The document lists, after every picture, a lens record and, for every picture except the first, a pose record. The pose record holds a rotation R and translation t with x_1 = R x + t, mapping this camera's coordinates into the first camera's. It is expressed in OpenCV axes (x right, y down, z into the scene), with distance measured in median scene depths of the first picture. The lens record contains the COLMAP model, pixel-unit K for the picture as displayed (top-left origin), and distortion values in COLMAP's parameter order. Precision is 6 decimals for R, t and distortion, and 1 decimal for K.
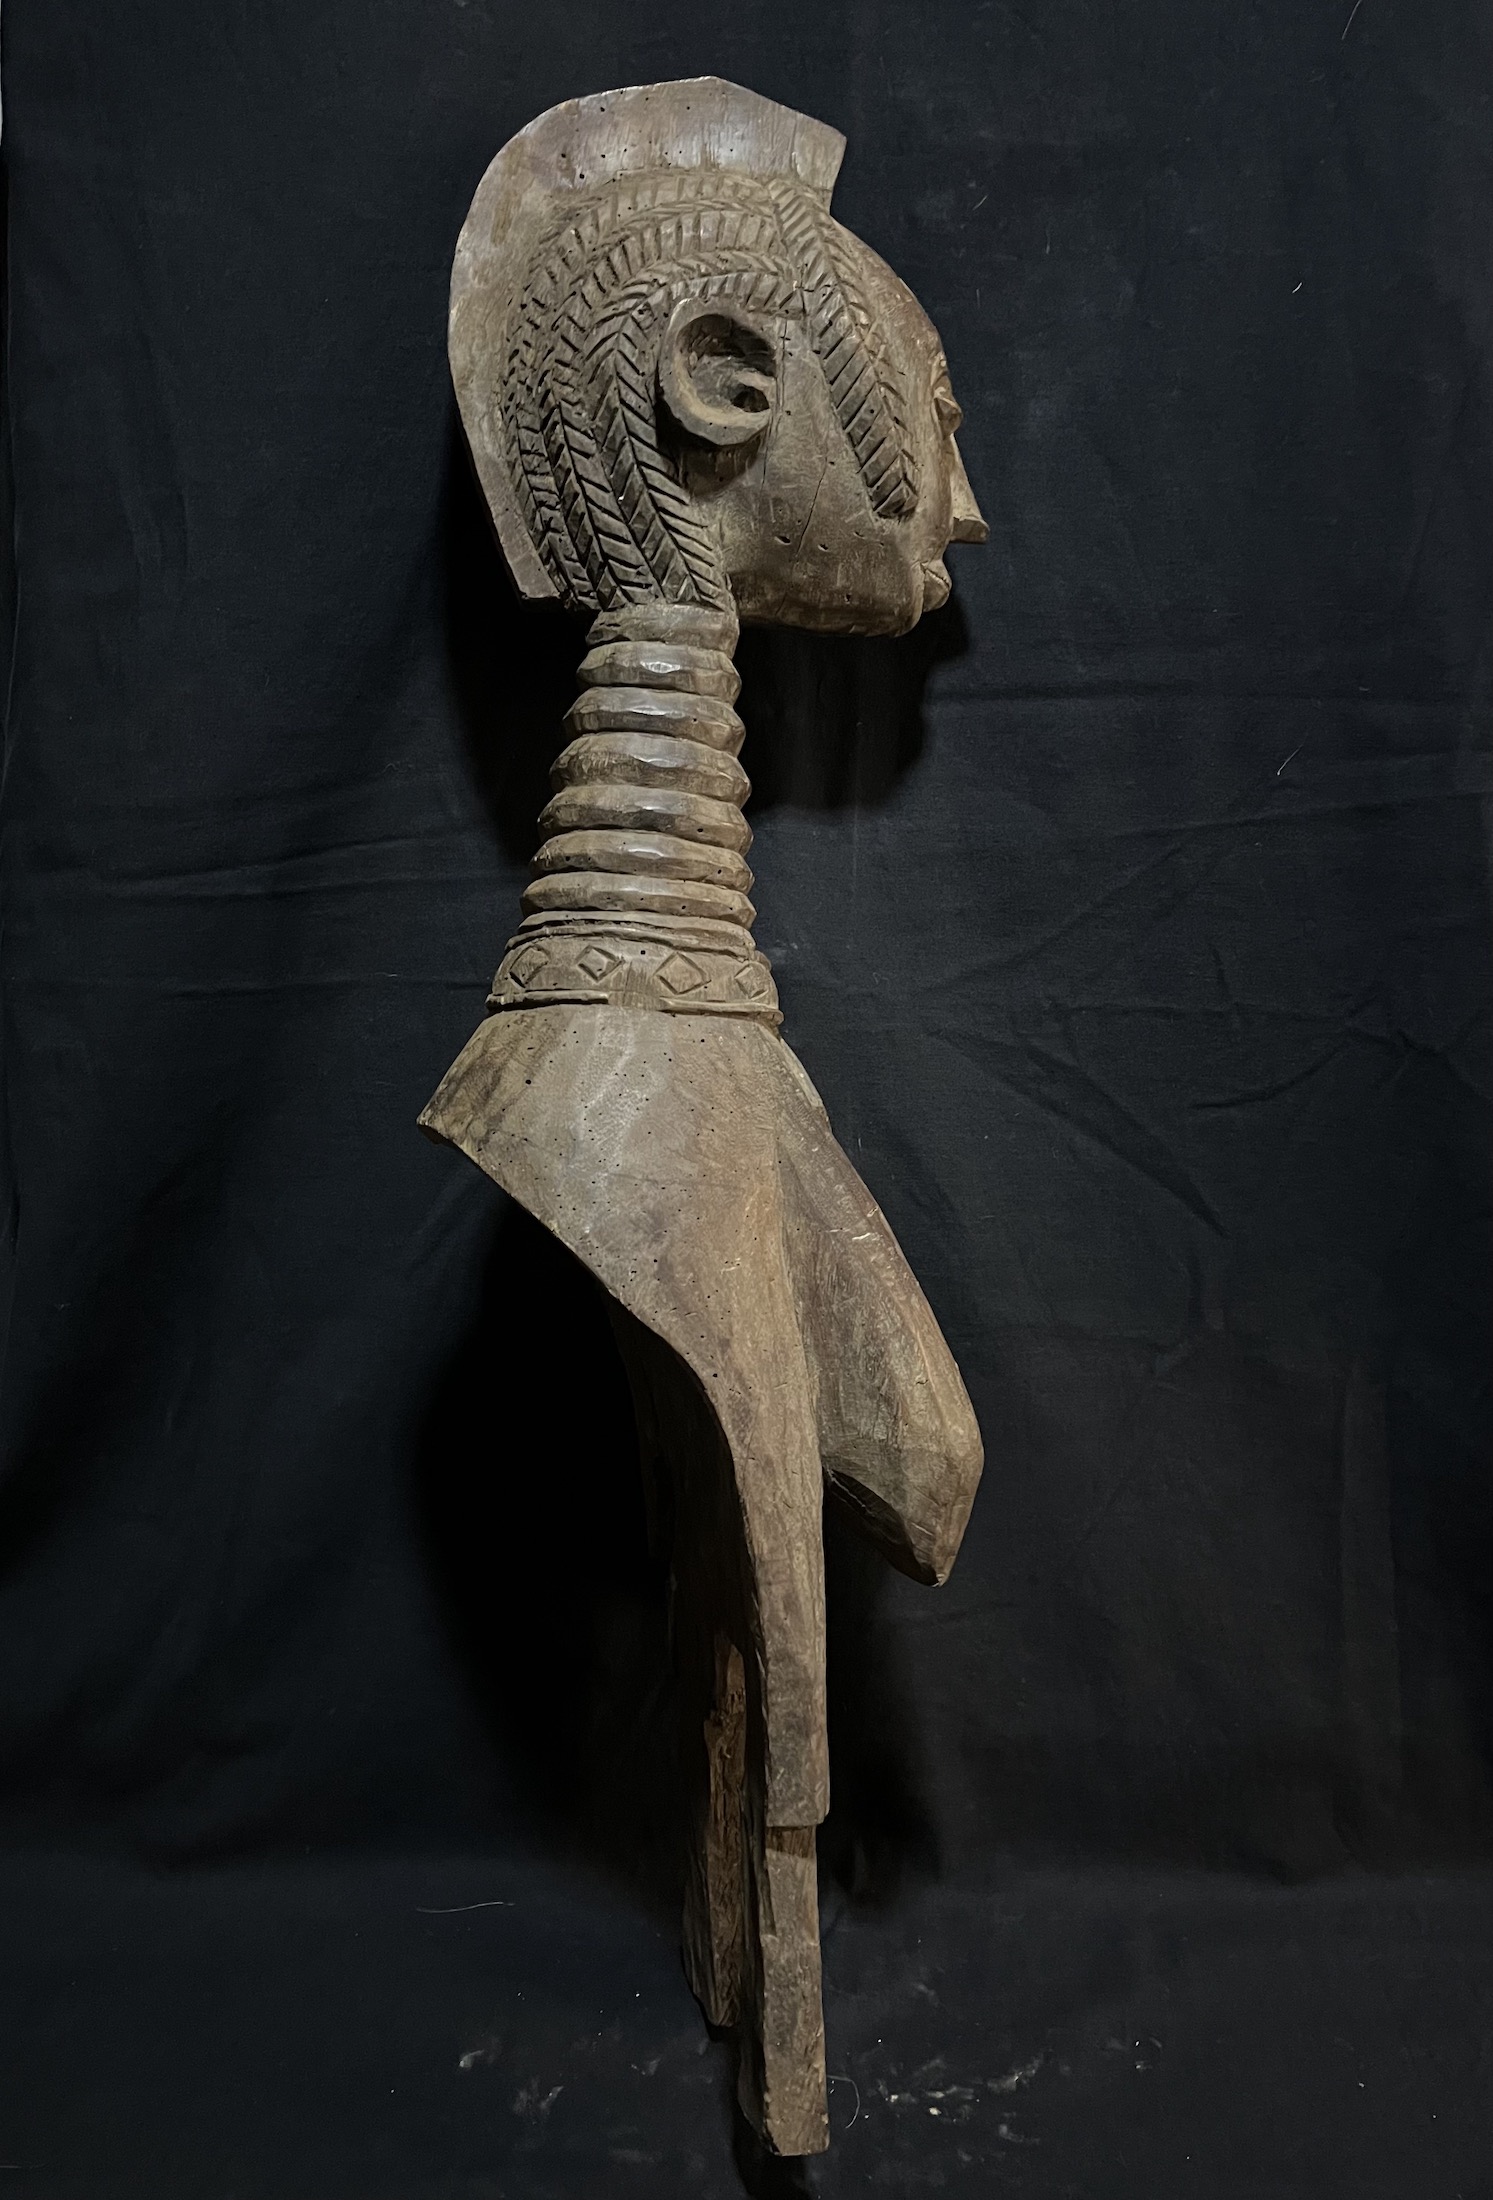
lens RADIAL K [[1664.8, 0, 740.0], [0, 1664.8, 1098.2], [0, 0, 1]] dist [-0.005462, 0.006351]
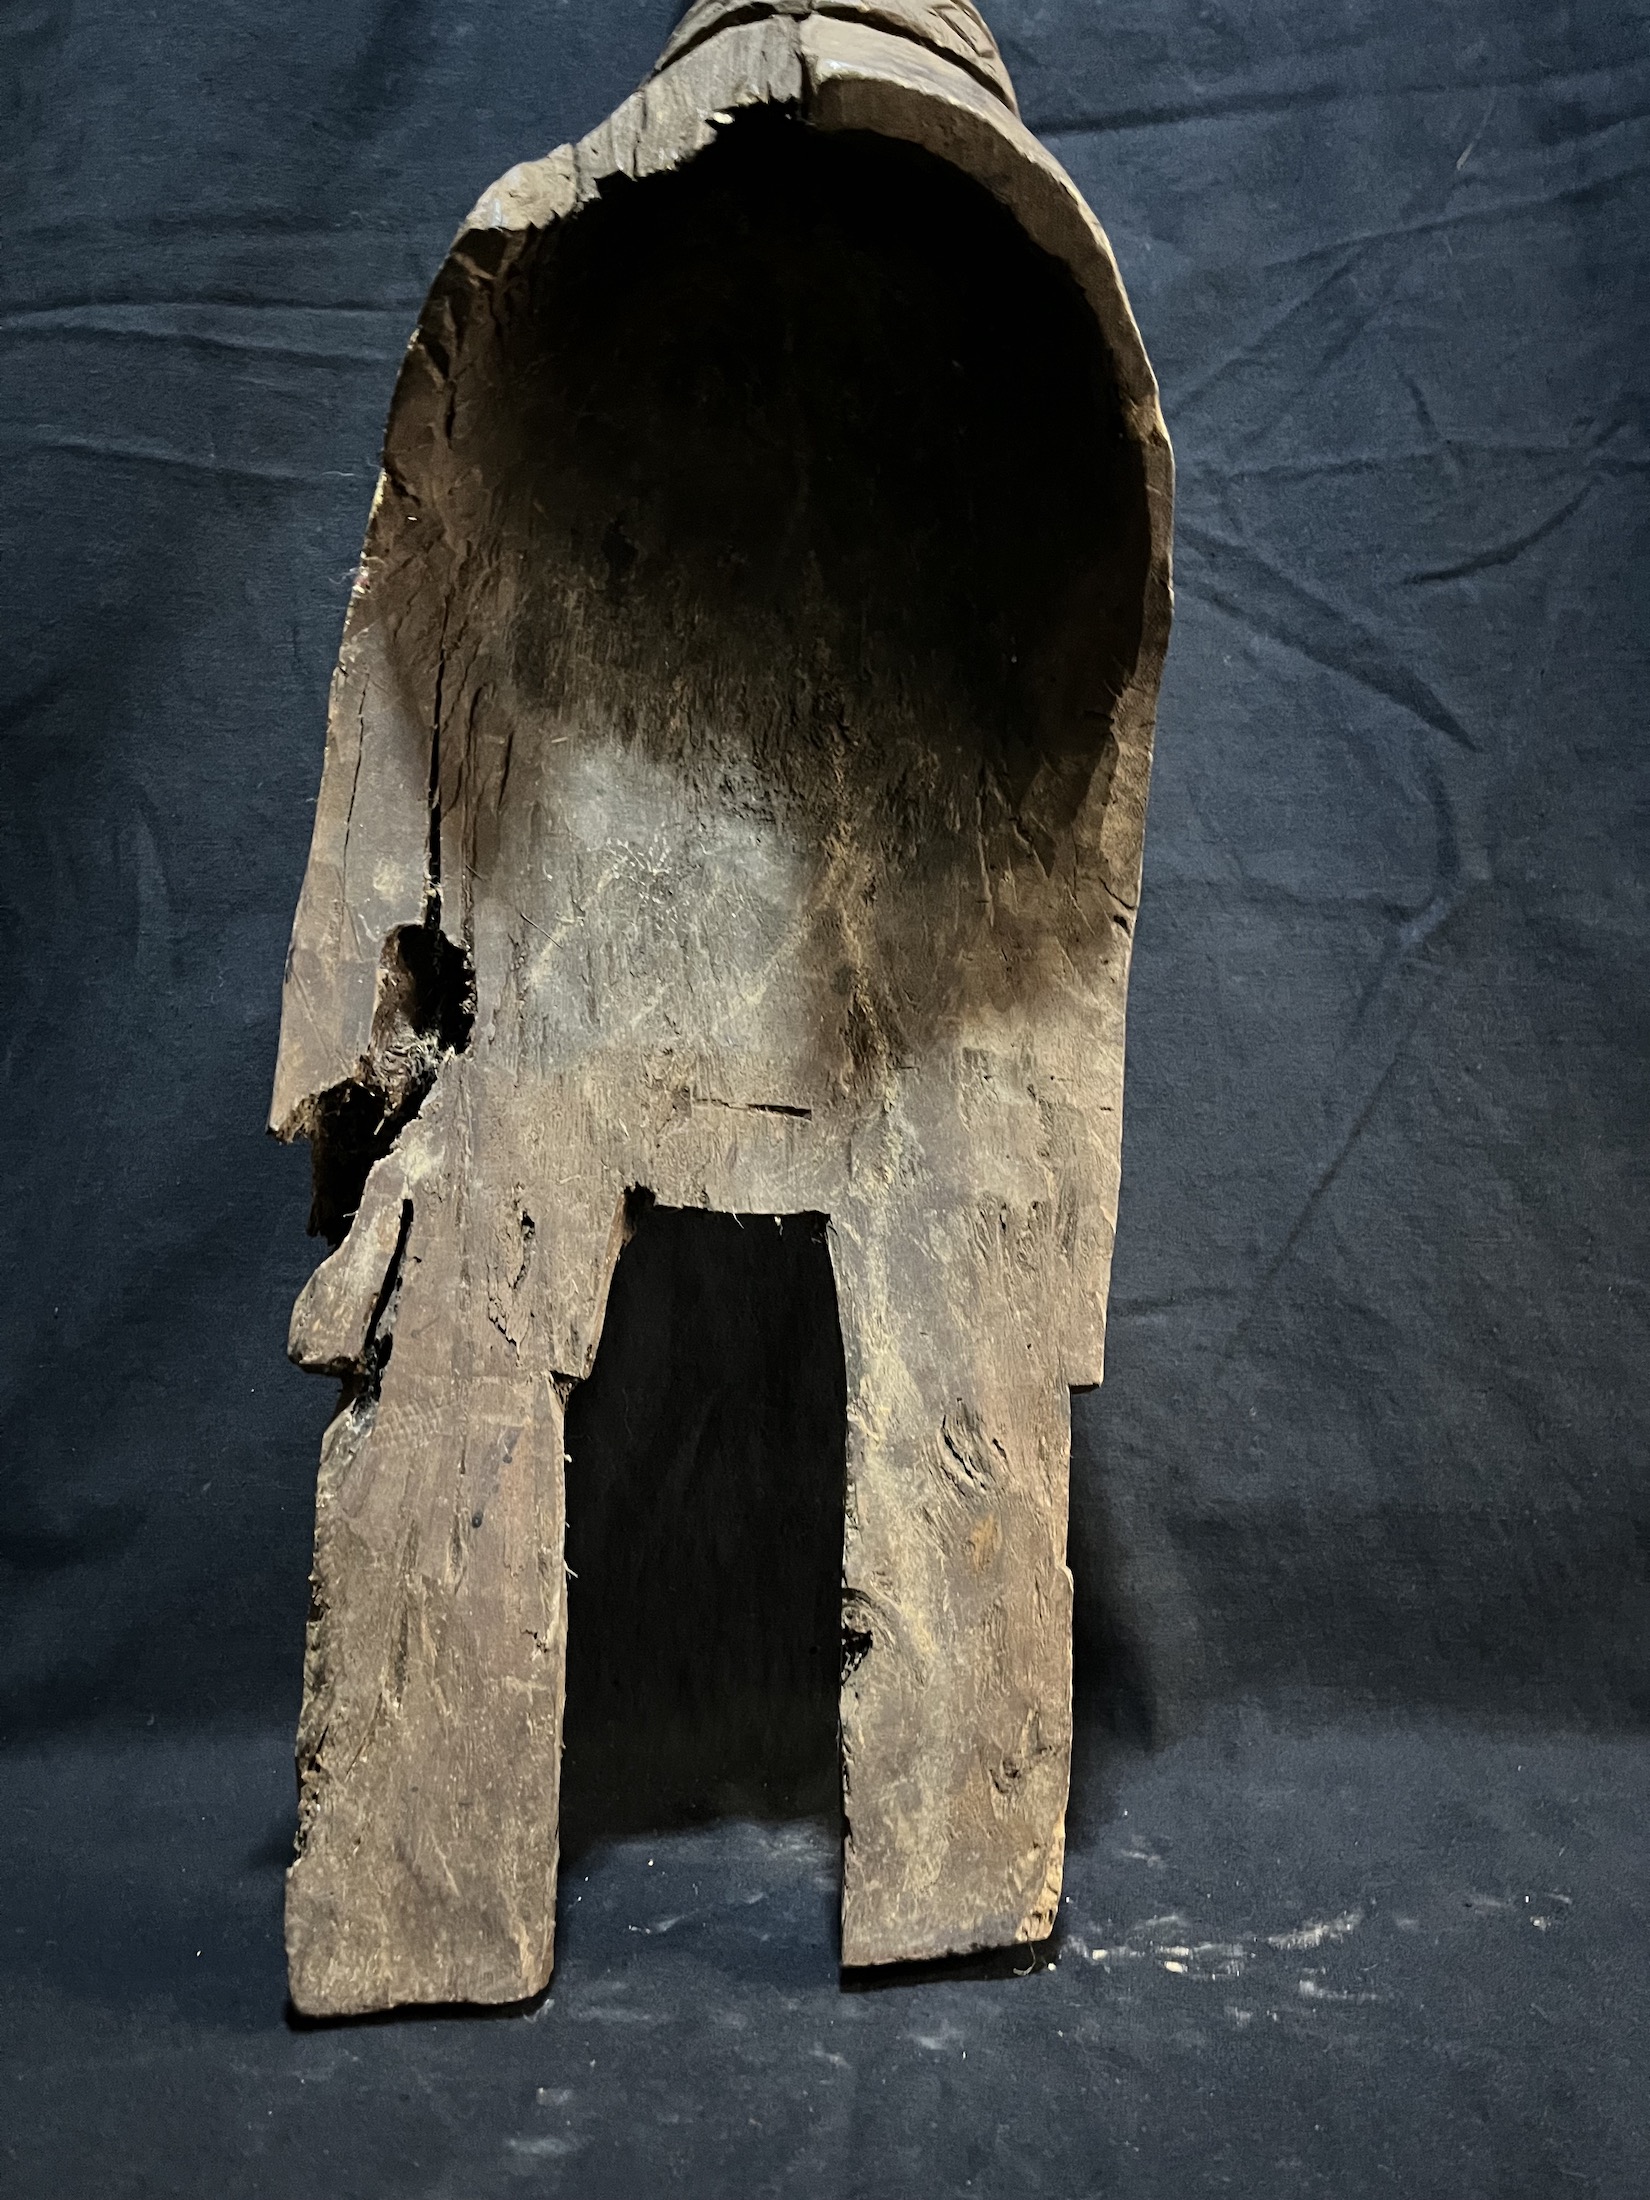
lens RADIAL K [[1601.9, 0, 831.5], [0, 1601.9, 1144.6], [0, 0, 1]] dist [0.002342, -0.044913]
pose [[0.998683, -0.038559, -0.033839, 0.029855], [0.027313, 0.957982, -0.285523, 0.449383], [0.043427, 0.284223, 0.957774, 0.380460]]
